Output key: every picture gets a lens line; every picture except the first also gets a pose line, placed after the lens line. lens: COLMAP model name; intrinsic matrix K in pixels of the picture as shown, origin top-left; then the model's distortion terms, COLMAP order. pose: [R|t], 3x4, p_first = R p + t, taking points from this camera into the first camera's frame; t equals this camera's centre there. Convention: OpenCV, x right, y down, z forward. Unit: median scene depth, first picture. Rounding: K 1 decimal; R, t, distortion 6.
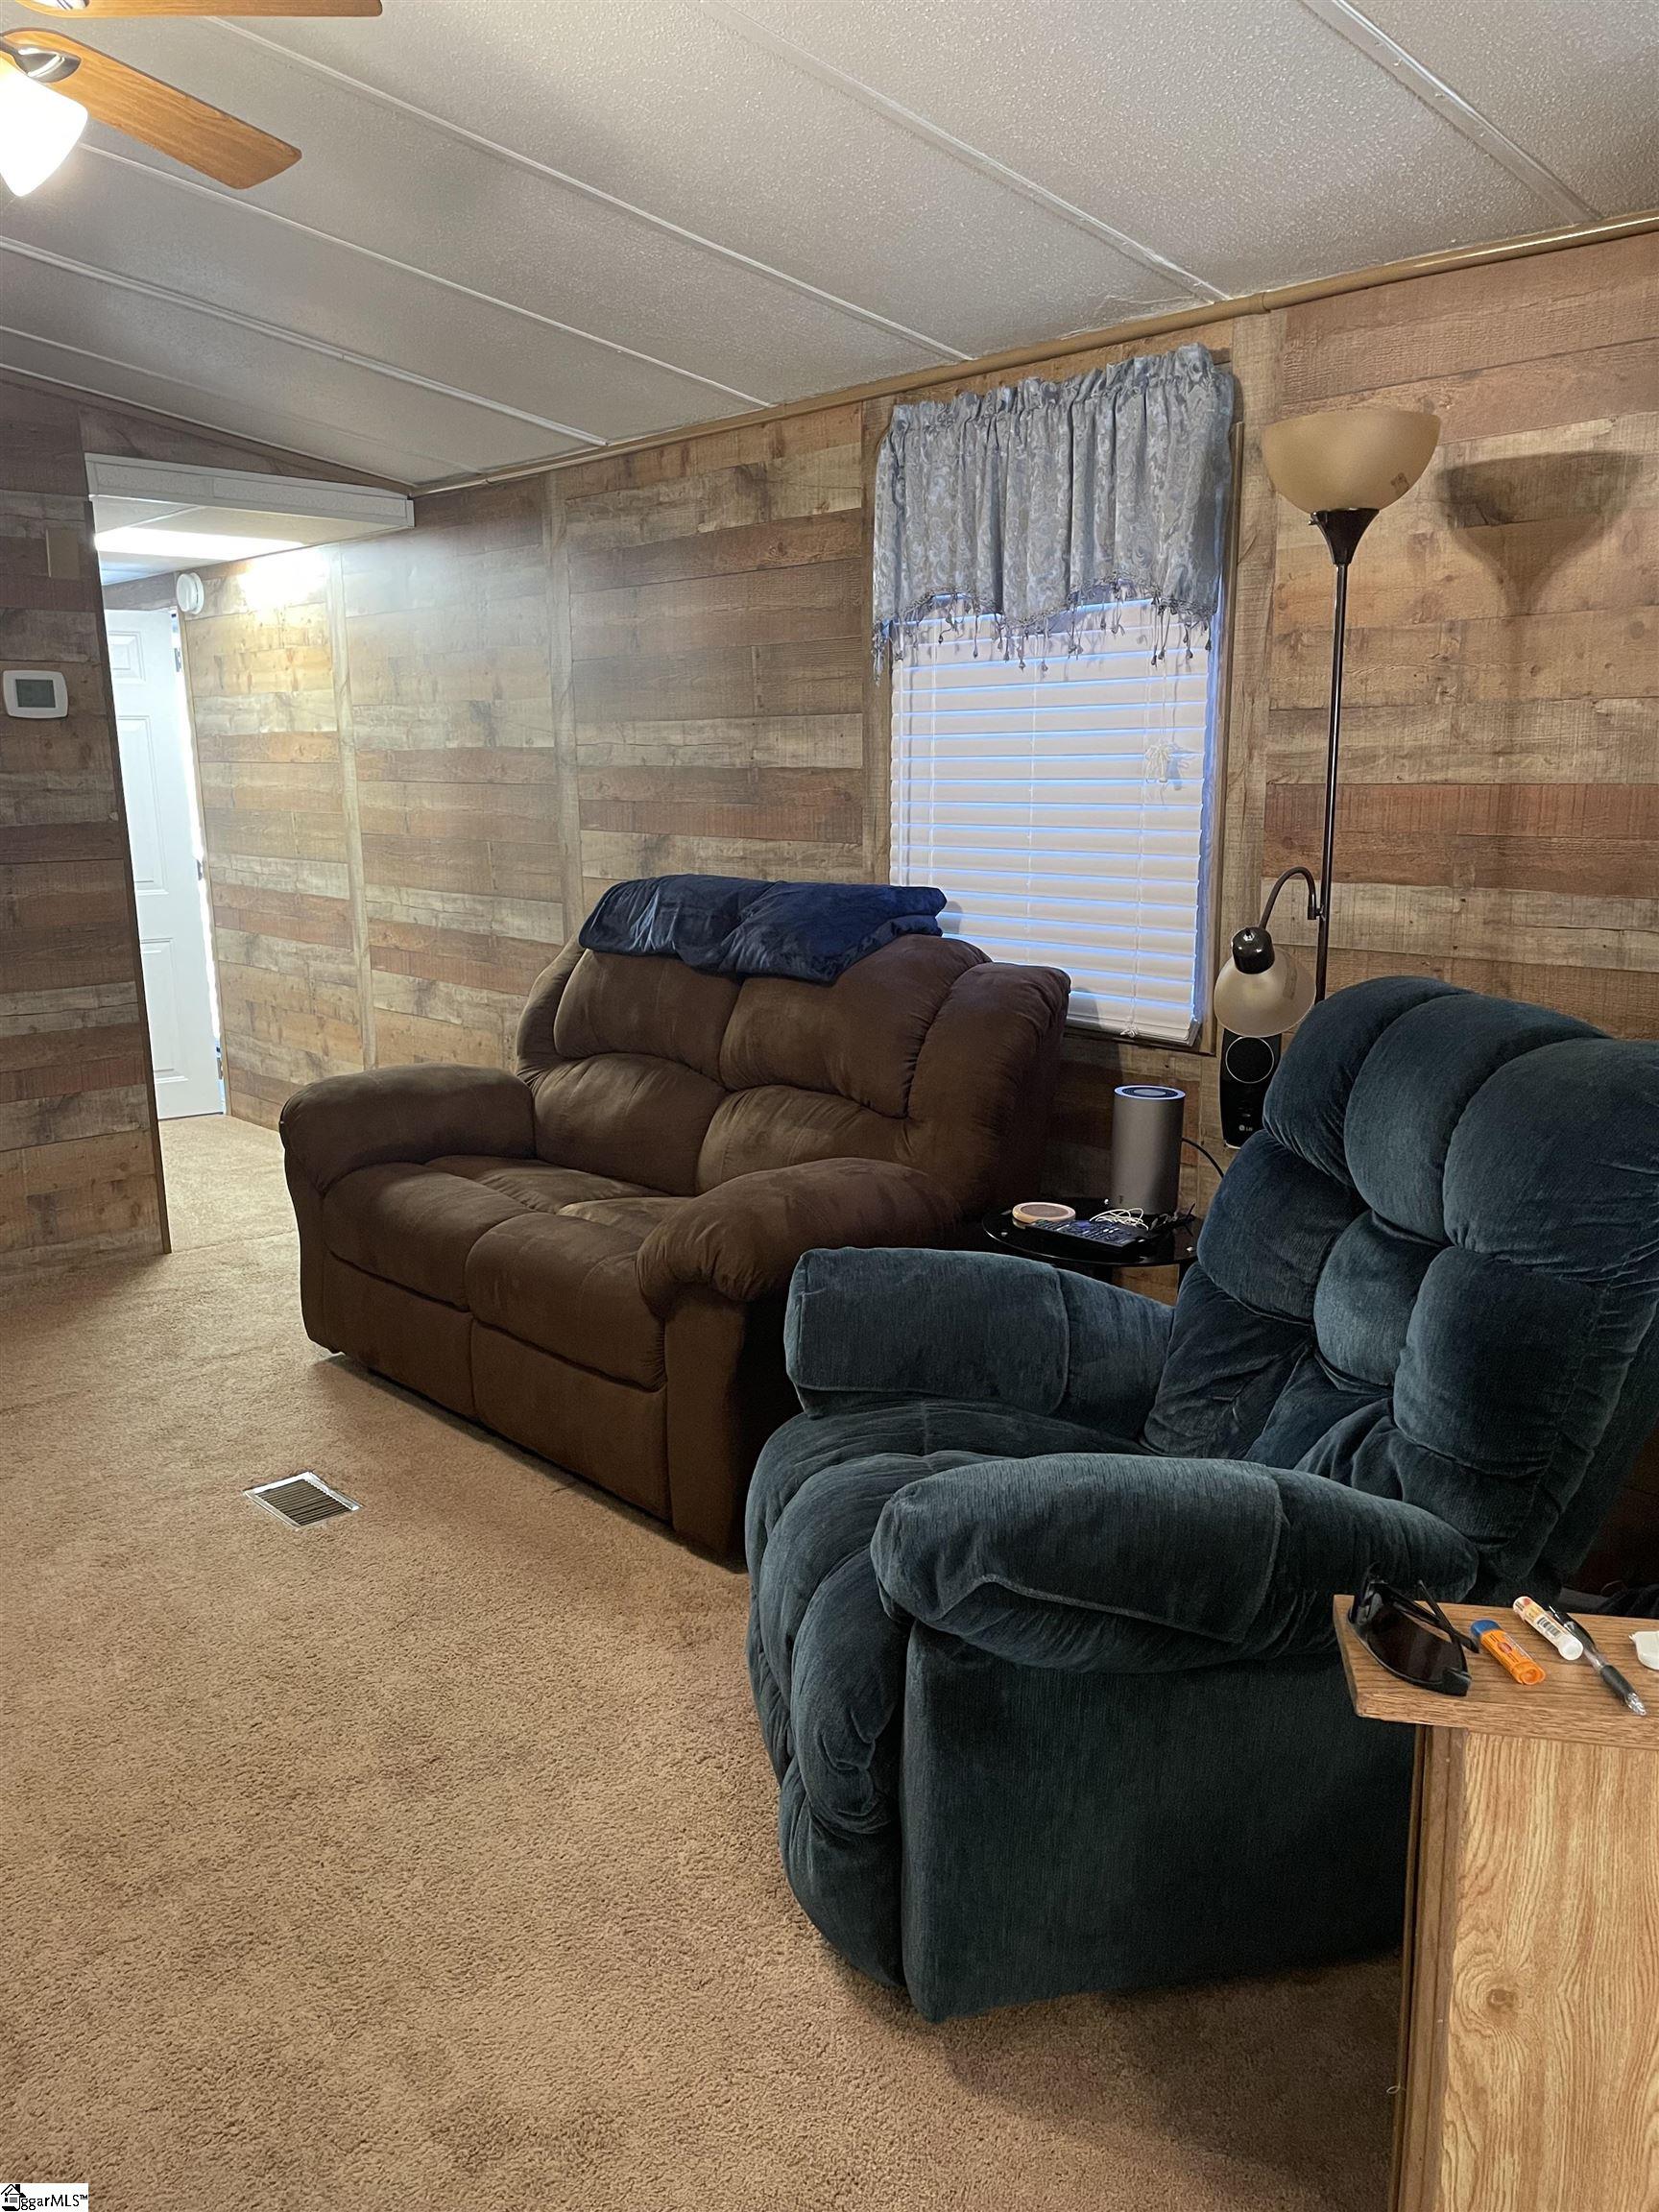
lens RADIAL K [[1677.8, 0, 833.2], [0, 1677.8, 1117.7], [0, 0, 1]] dist [0.088233, -0.123052]
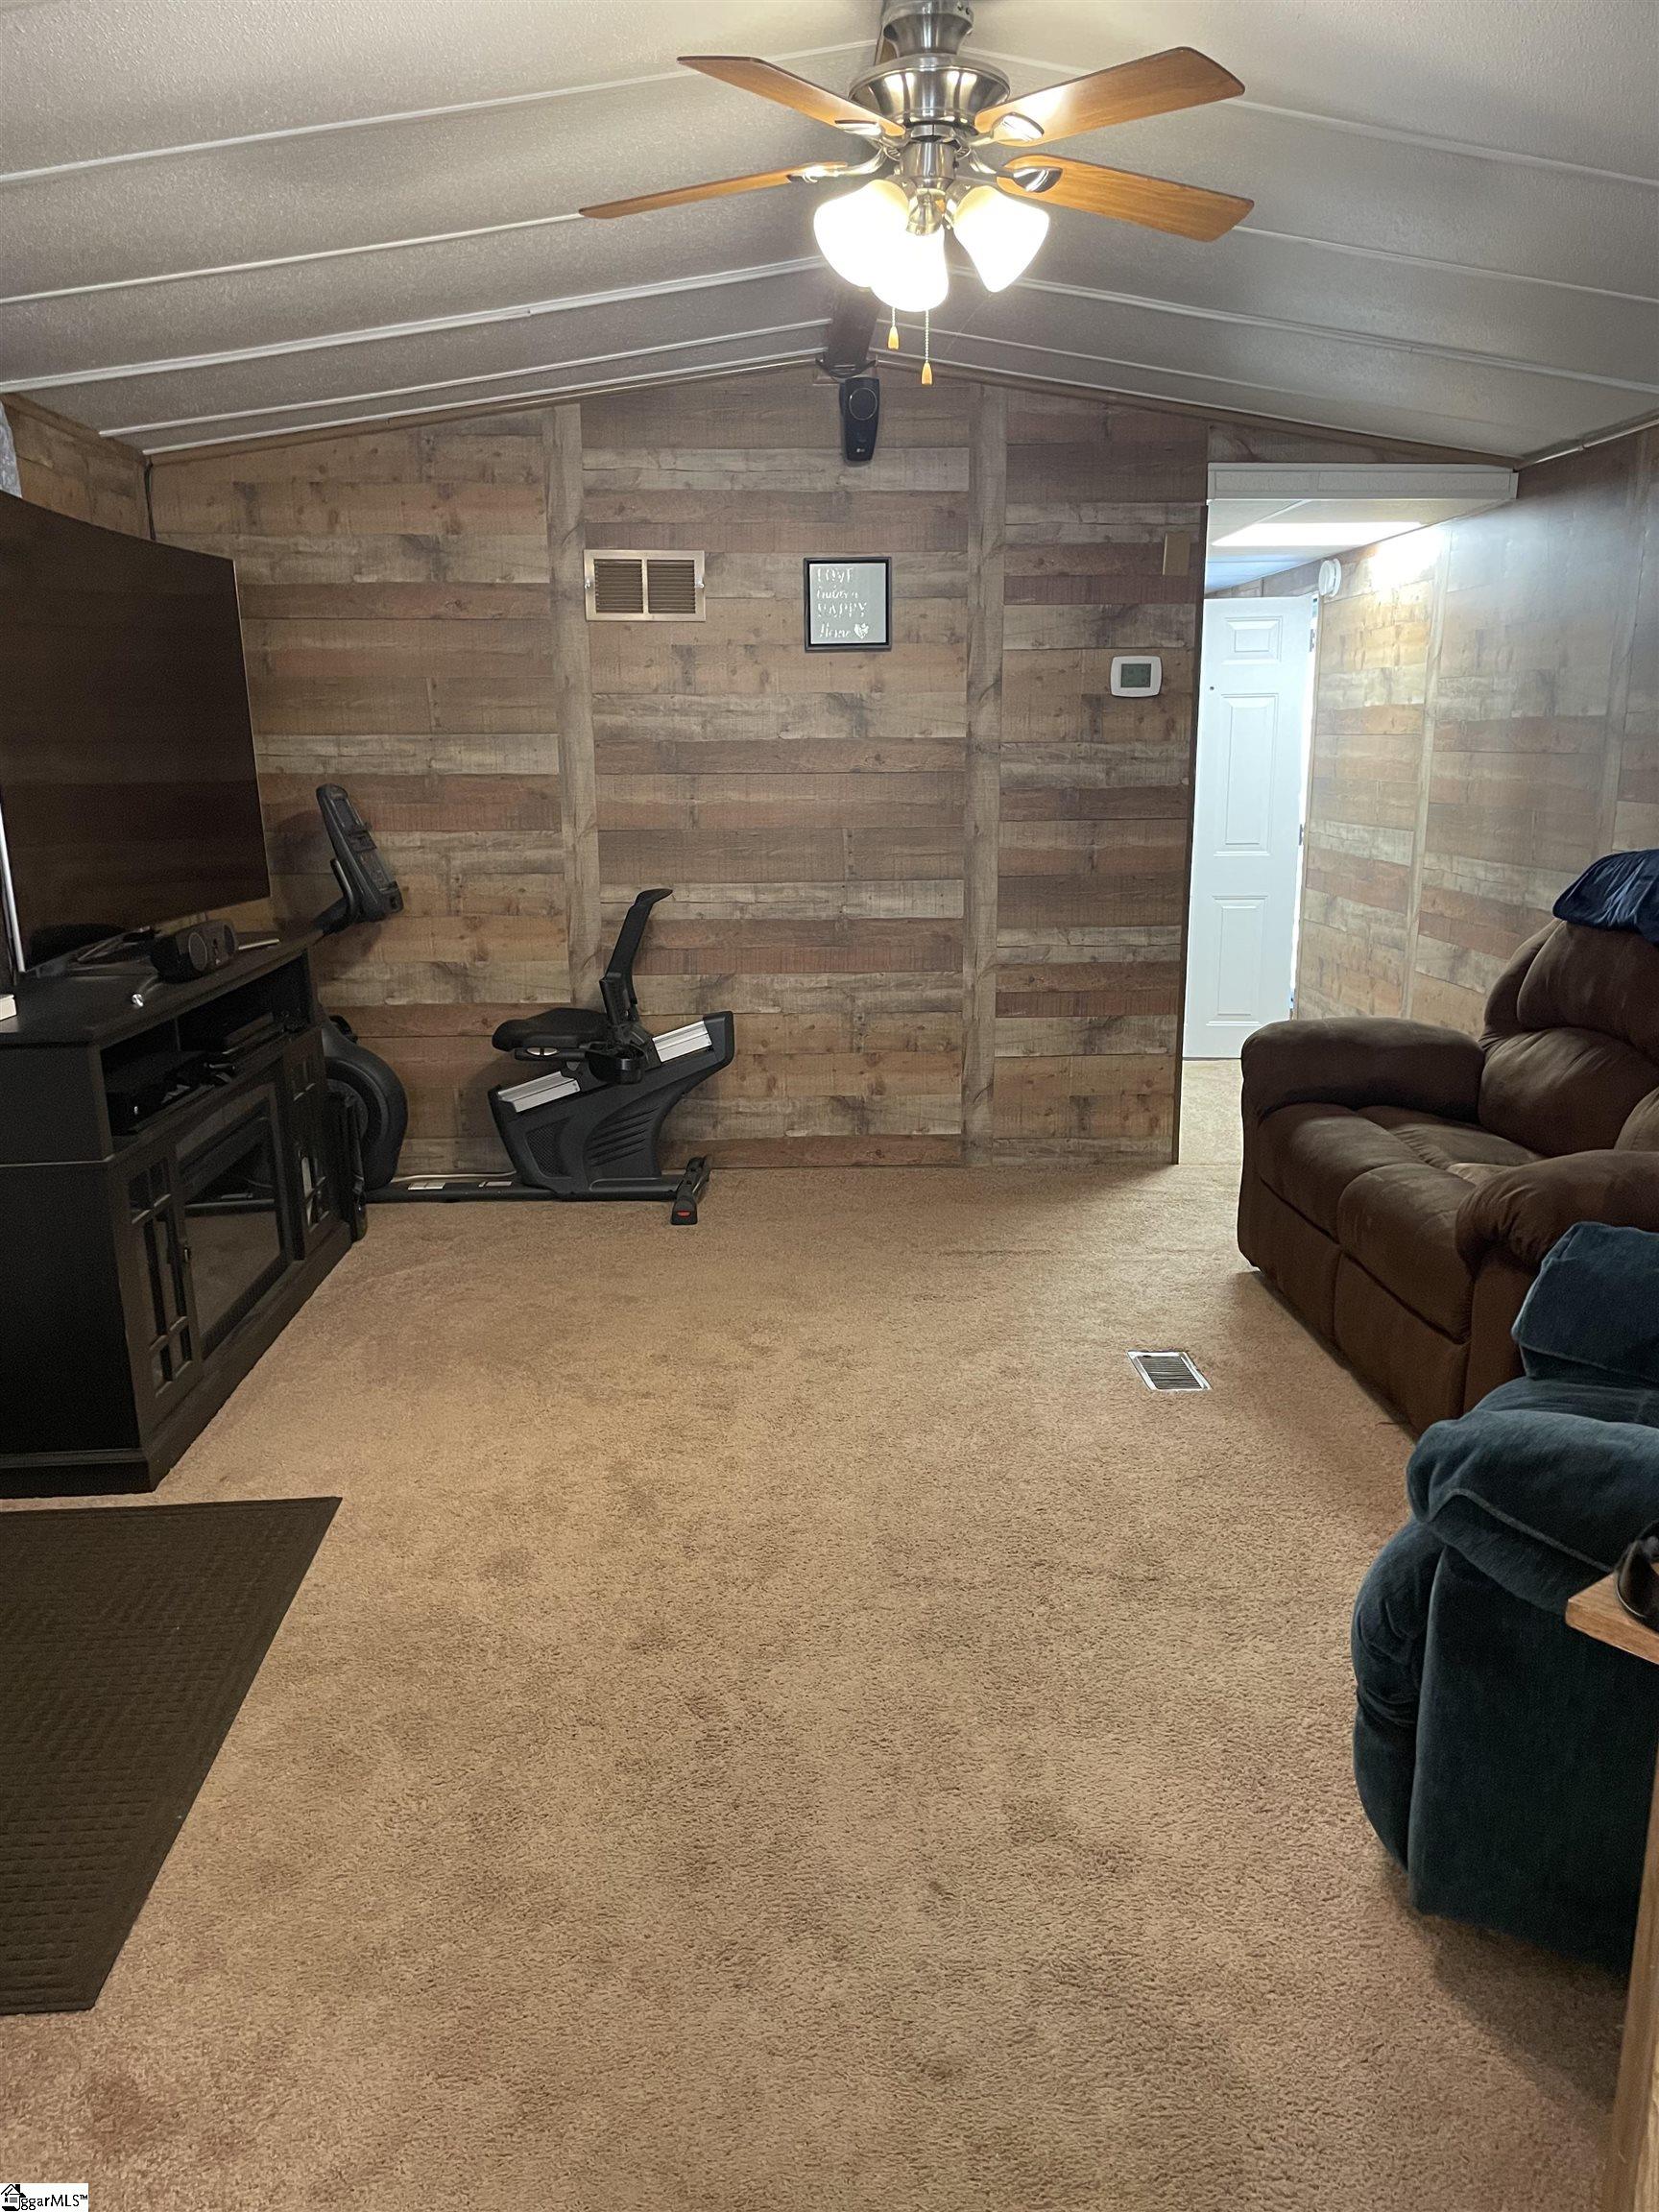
lens RADIAL K [[1696.7, 0, 832.4], [0, 1696.7, 1137.1], [0, 0, 1]] dist [0.085117, -0.126835]
pose [[0.752984, 0.154040, -0.639756, 0.173506], [-0.140754, 0.987417, 0.072084, 0.011607], [0.642809, 0.035770, 0.765191, -0.034662]]
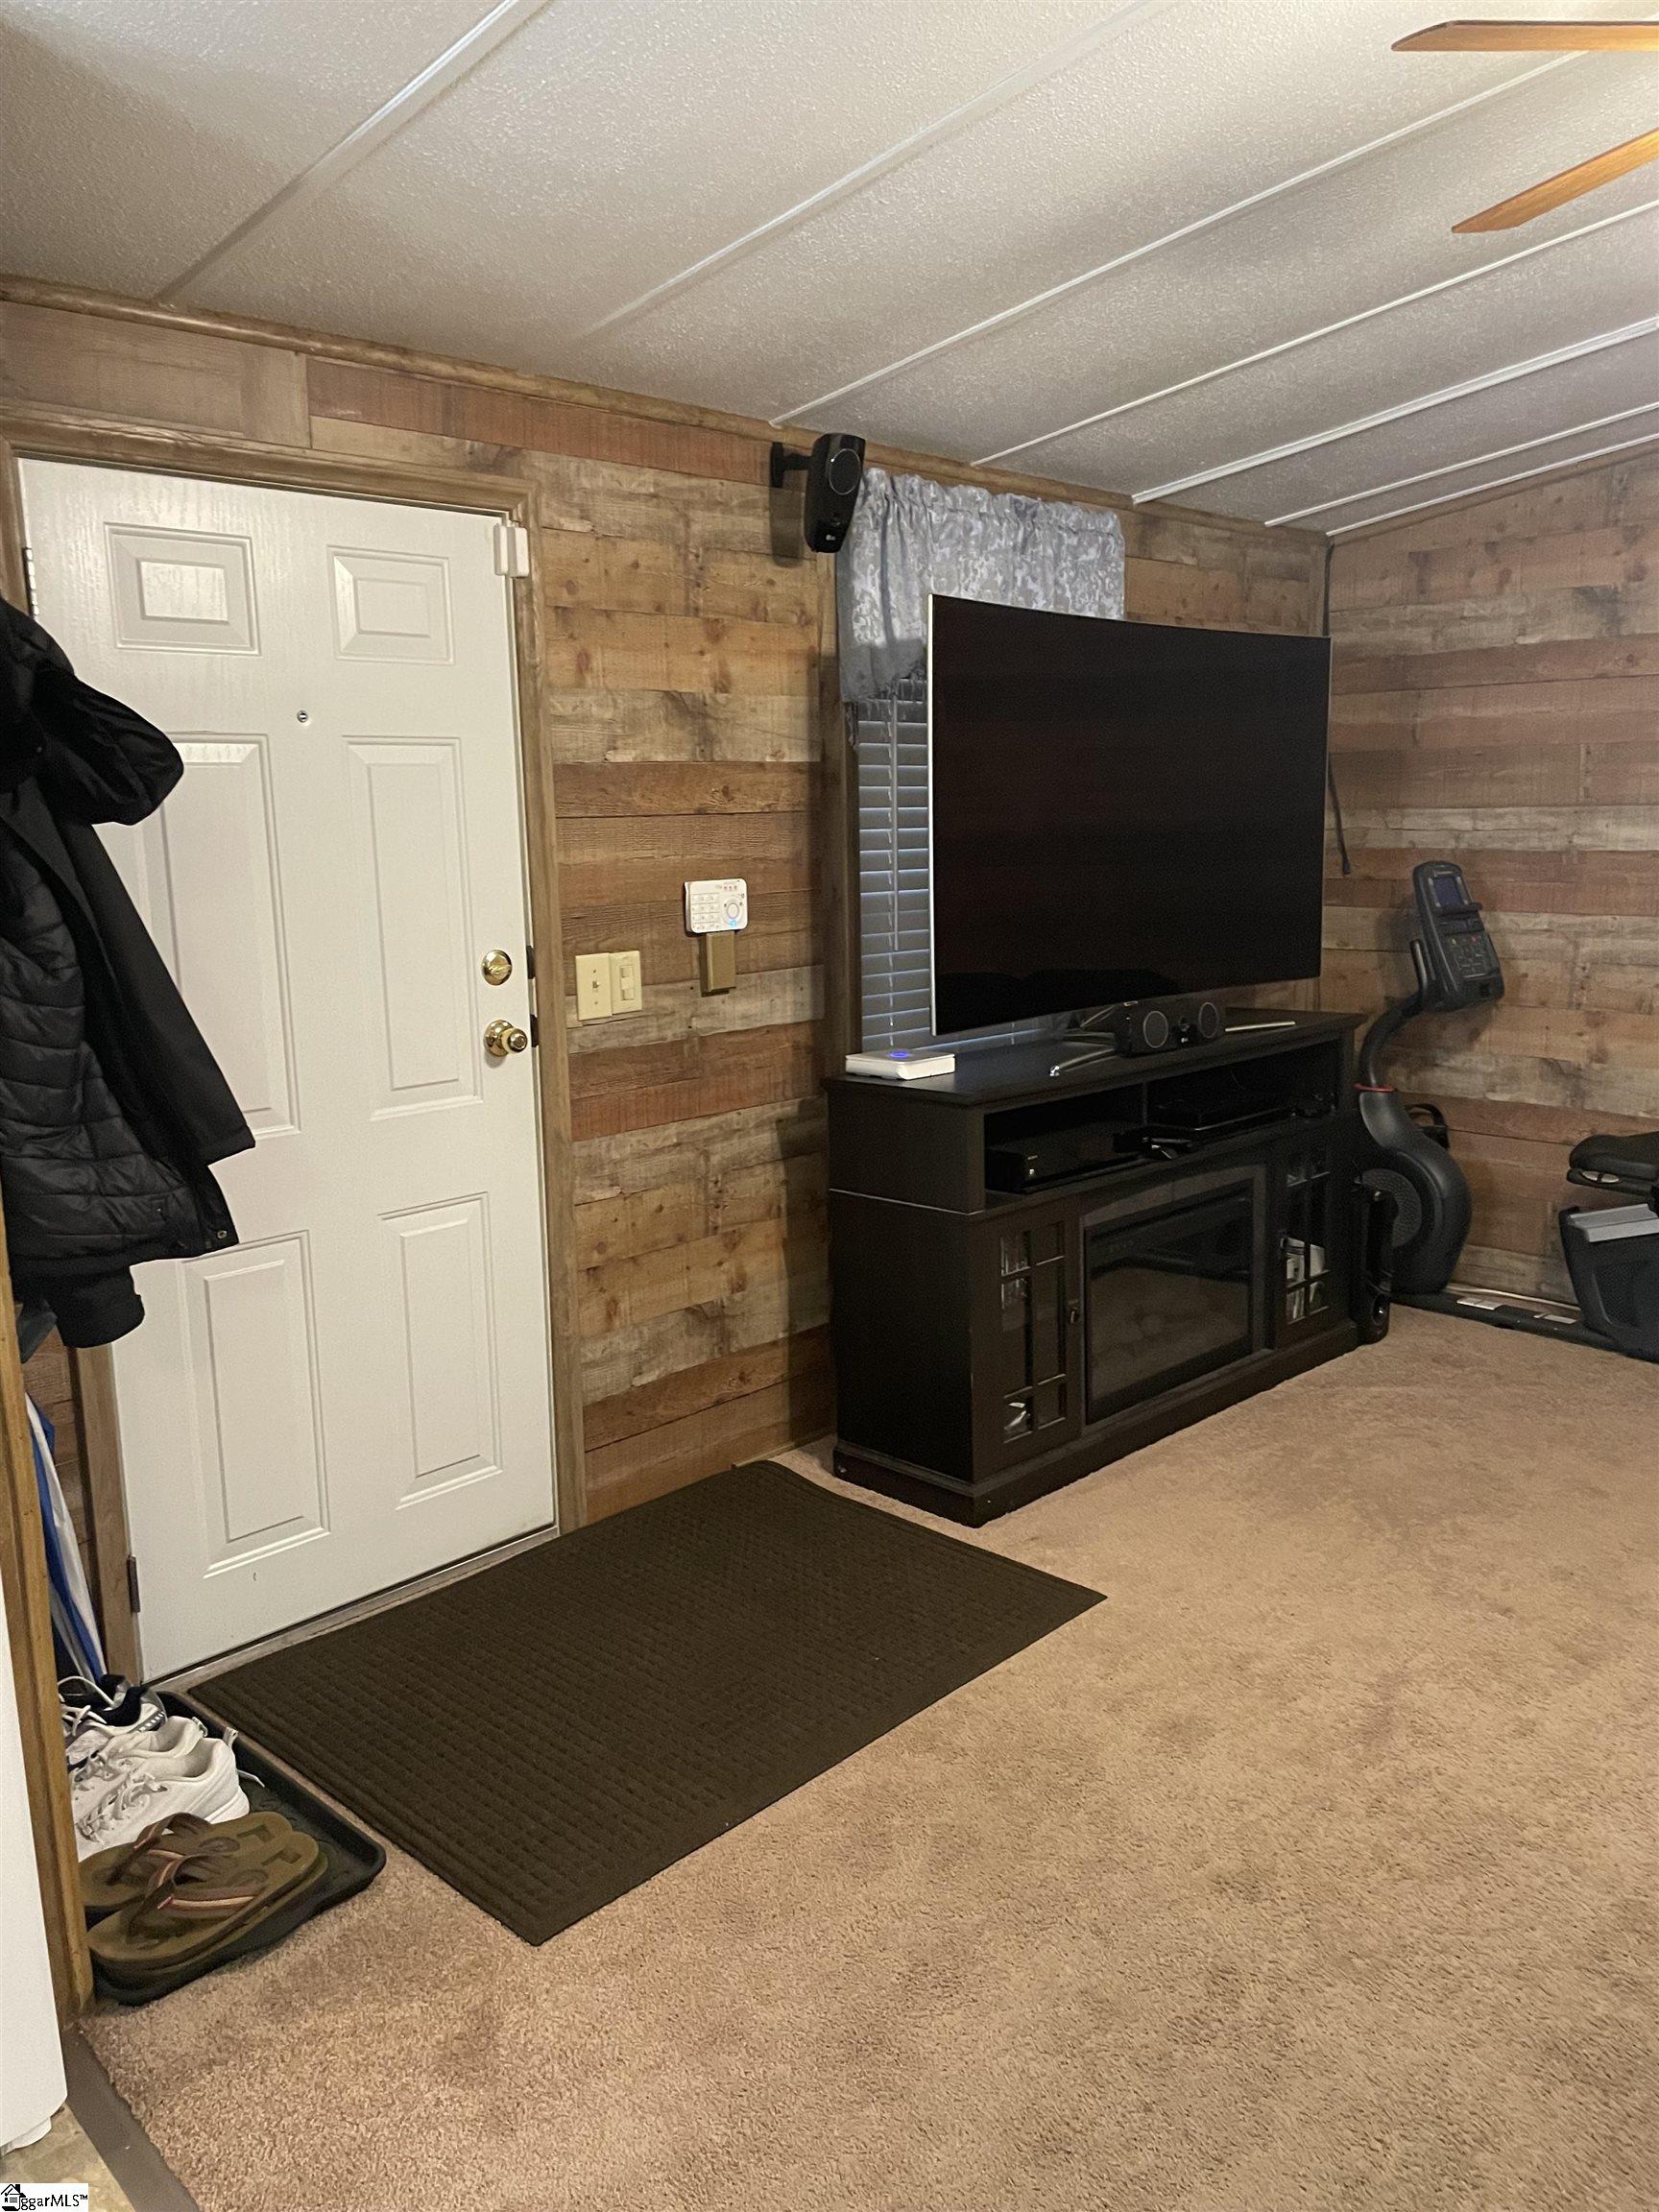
lens RADIAL K [[1693.2, 0, 820.2], [0, 1693.2, 1112.1], [0, 0, 1]] dist [0.095265, -0.128323]
pose [[0.004517, 0.188512, -0.982061, 0.233589], [-0.202476, 0.961901, 0.183711, -0.055648], [0.979277, 0.198014, 0.042514, 0.209910]]
